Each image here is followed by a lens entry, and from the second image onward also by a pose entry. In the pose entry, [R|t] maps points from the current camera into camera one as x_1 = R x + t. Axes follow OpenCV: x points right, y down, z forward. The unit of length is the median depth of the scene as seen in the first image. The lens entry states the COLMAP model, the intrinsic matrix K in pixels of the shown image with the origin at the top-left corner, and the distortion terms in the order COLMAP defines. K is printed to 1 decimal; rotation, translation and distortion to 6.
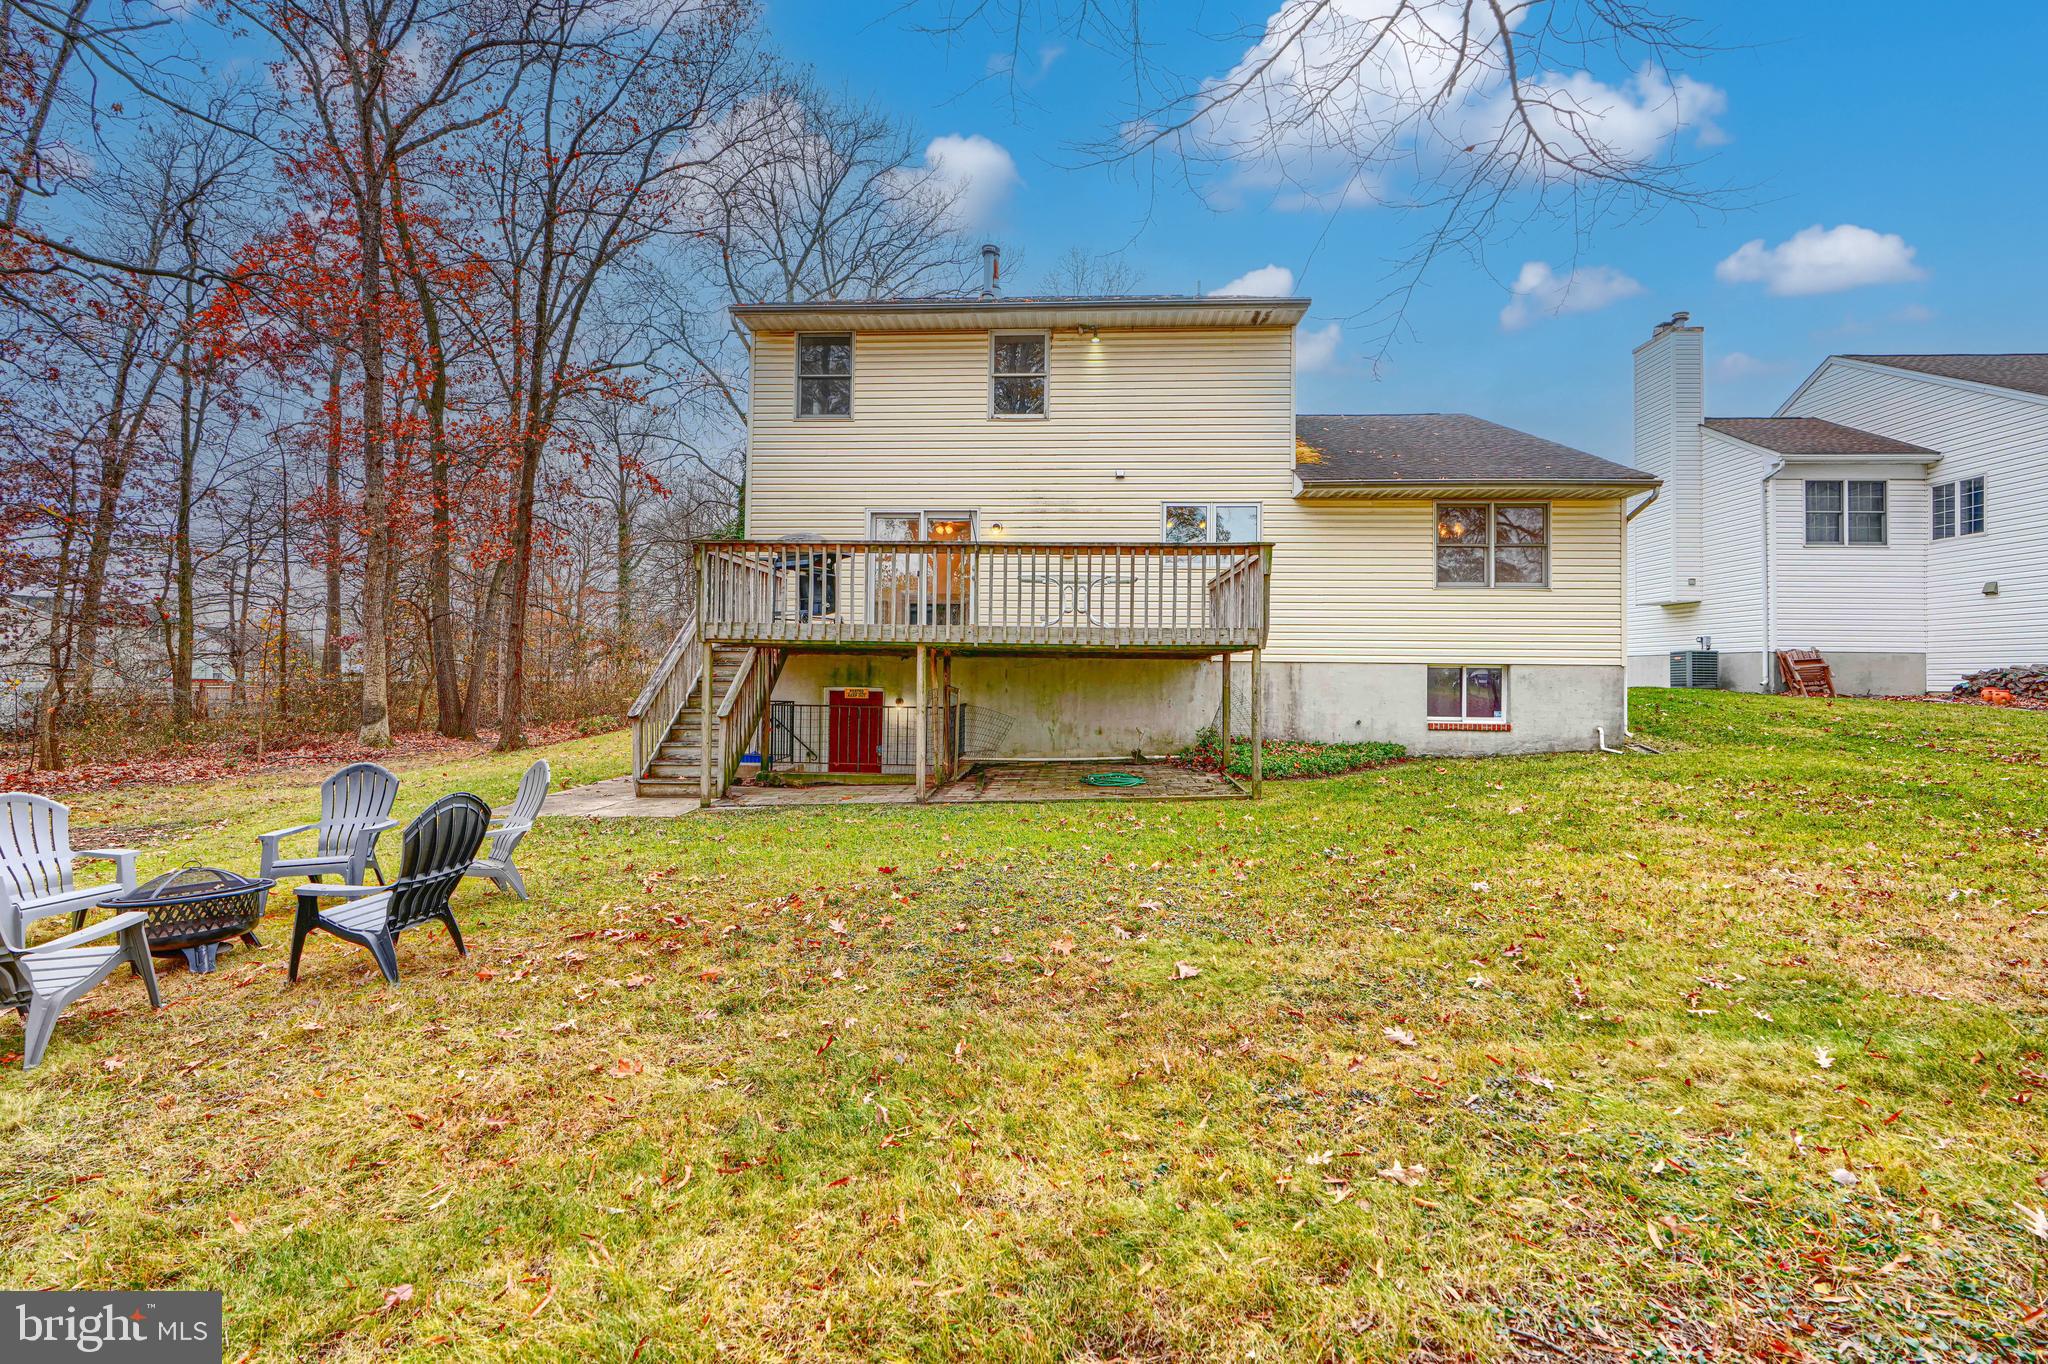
lens RADIAL K [[927.0, 0, 1023.7], [0, 927.0, 685.0], [0, 0, 1]] dist [-0.001608, 0.000299]
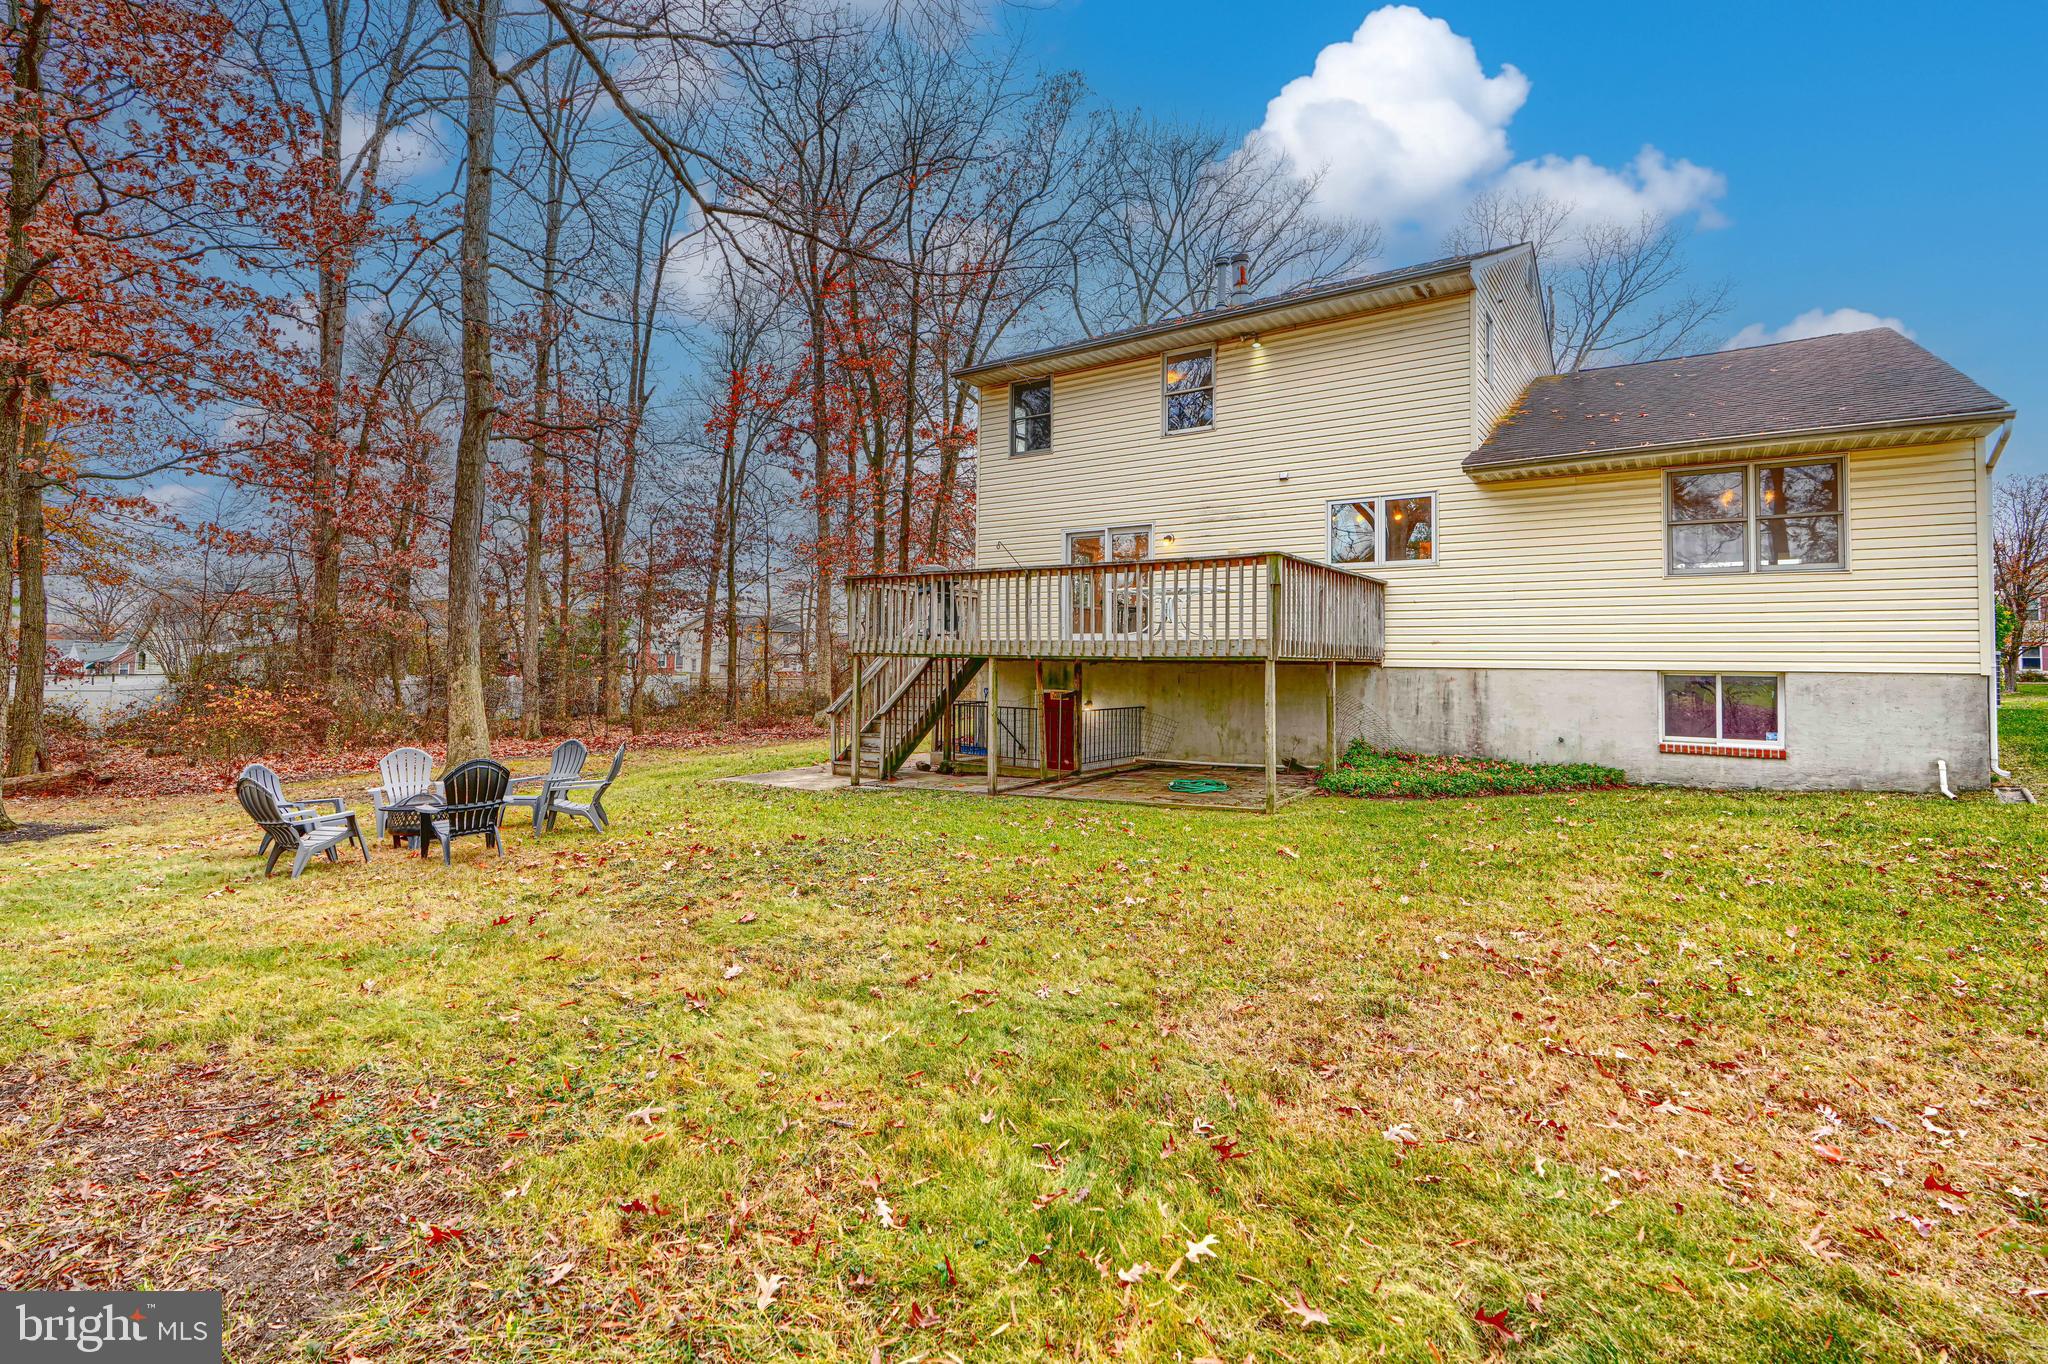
lens RADIAL K [[927.0, 0, 1038.2], [0, 927.0, 668.6], [0, 0, 1]] dist [-0.001608, 0.000299]
pose [[0.860511, 0.001849, -0.509429, 0.381760], [-0.007051, 0.999941, -0.008281, -0.014140], [0.509384, 0.010718, 0.860473, 0.026231]]
